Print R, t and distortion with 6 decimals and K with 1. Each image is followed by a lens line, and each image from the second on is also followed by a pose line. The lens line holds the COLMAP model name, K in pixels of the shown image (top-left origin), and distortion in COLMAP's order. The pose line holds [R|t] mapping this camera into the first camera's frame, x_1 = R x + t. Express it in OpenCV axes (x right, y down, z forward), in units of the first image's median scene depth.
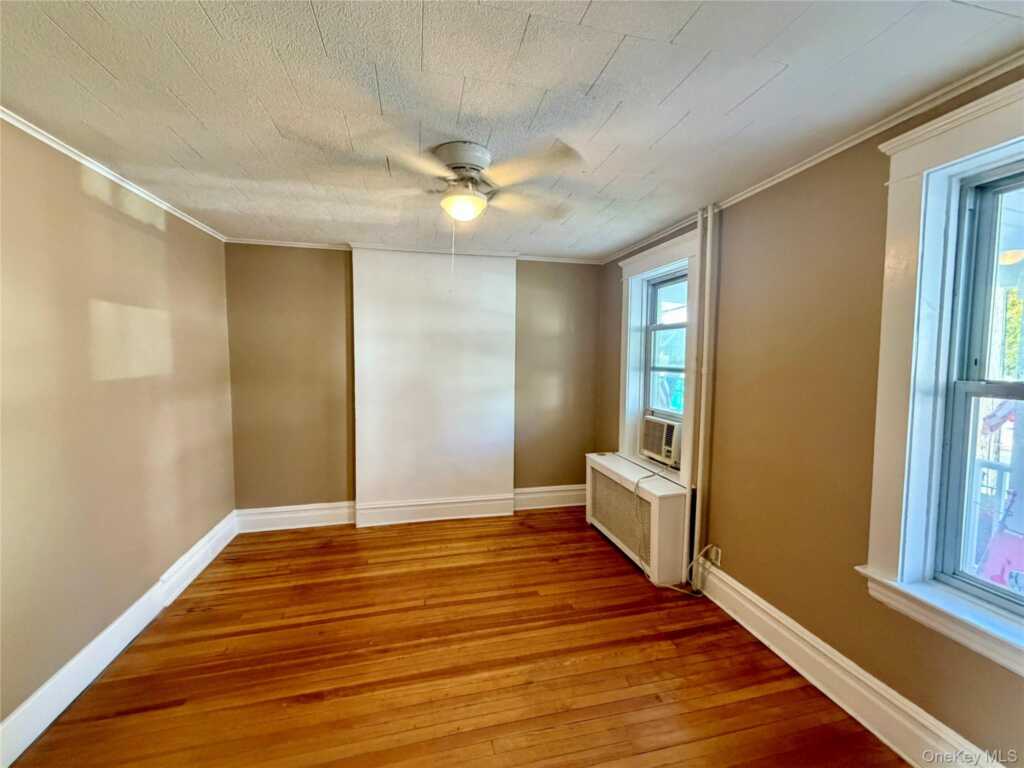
lens RADIAL K [[409.0, 0, 508.5], [0, 409.0, 381.4], [0, 0, 1]] dist [-0.000301, 0.000056]
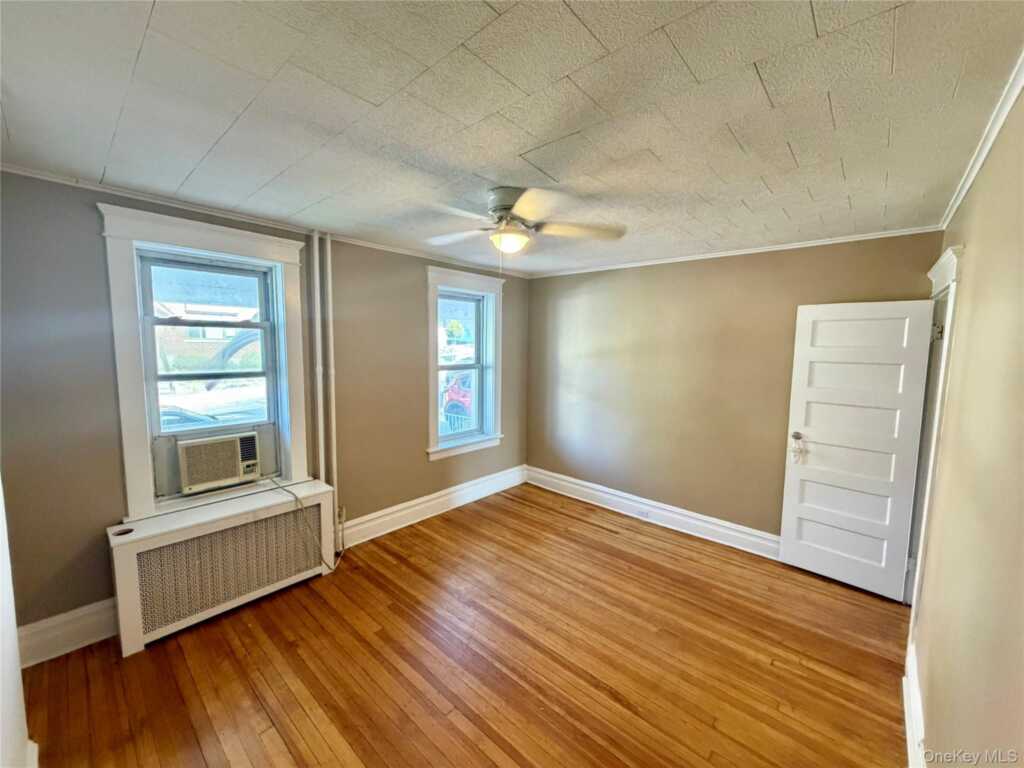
lens RADIAL K [[409.0, 0, 508.5], [0, 409.0, 381.4], [0, 0, 1]] dist [-0.000301, 0.000056]
pose [[-0.572455, -0.088522, 0.815144, -0.677709], [0.031893, 0.990999, 0.130016, -0.116291], [-0.819316, 0.100426, -0.564479, 1.064120]]
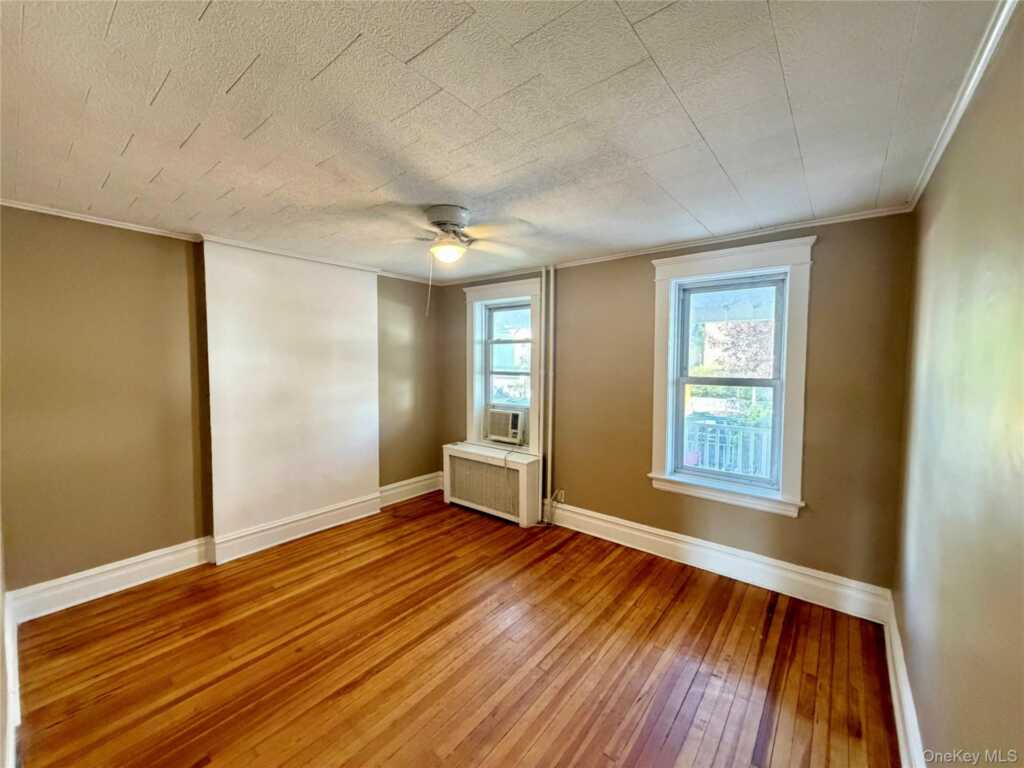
lens RADIAL K [[409.0, 0, 508.5], [0, 409.0, 381.4], [0, 0, 1]] dist [-0.000301, 0.000056]
pose [[0.789314, -0.035969, 0.612935, -0.476593], [0.037732, 0.999237, 0.010050, -0.017600], [-0.612830, 0.015195, 0.790069, -0.074532]]
